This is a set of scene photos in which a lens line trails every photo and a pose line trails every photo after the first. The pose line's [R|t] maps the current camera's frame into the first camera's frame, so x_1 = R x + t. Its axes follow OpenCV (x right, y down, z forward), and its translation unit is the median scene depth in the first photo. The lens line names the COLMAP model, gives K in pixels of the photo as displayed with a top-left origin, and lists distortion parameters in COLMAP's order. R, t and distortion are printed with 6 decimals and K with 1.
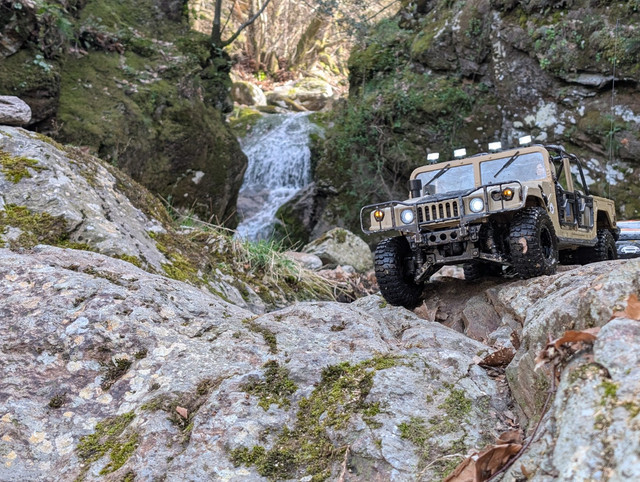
lens RADIAL K [[1016.9, 0, 321.6], [0, 1016.9, 243.2], [0, 0, 1]] dist [0.059533, 0.000000]
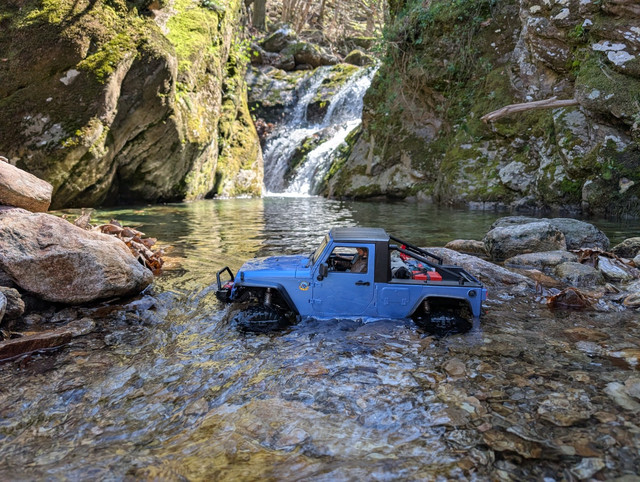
lens RADIAL K [[461.9, 0, 318.5], [0, 461.9, 241.3], [0, 0, 1]] dist [-0.012743, 0.008421]
pose [[0.949983, 0.020927, -0.311598, 0.174976], [0.030497, 0.986767, 0.159249, 0.011592], [0.310808, -0.160787, 0.936774, 0.665407]]
